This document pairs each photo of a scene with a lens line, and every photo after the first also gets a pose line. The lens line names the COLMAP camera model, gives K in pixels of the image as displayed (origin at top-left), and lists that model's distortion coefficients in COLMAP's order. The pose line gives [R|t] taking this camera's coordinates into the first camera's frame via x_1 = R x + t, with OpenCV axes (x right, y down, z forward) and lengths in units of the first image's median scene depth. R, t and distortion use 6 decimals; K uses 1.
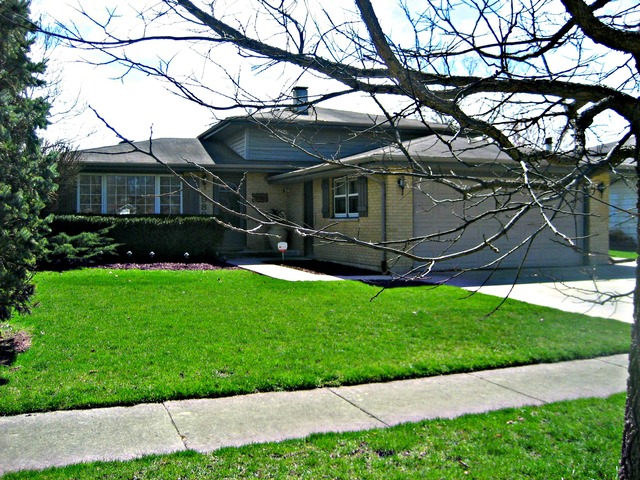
lens RADIAL K [[654.5, 0, 320.0], [0, 654.5, 240.0], [0, 0, 1]] dist [-0.095335, -0.000063]
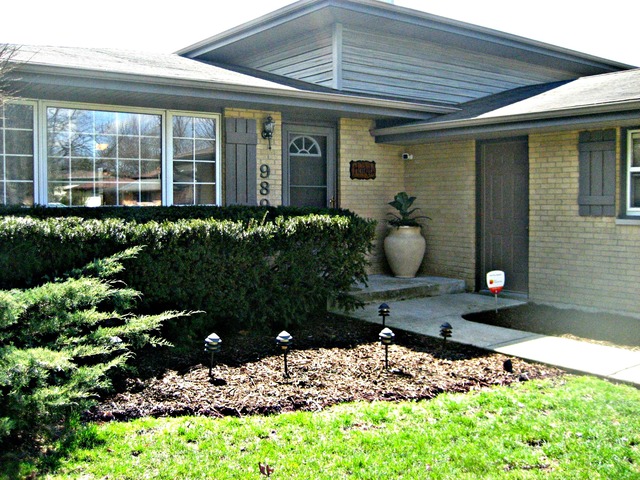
lens RADIAL K [[654.5, 0, 320.0], [0, 654.5, 240.0], [0, 0, 1]] dist [-0.095335, -0.000063]
pose [[0.963095, -0.015613, 0.268710, -0.298173], [0.007169, 0.999450, 0.032379, -0.033578], [-0.269068, -0.029258, 0.962677, 0.632243]]
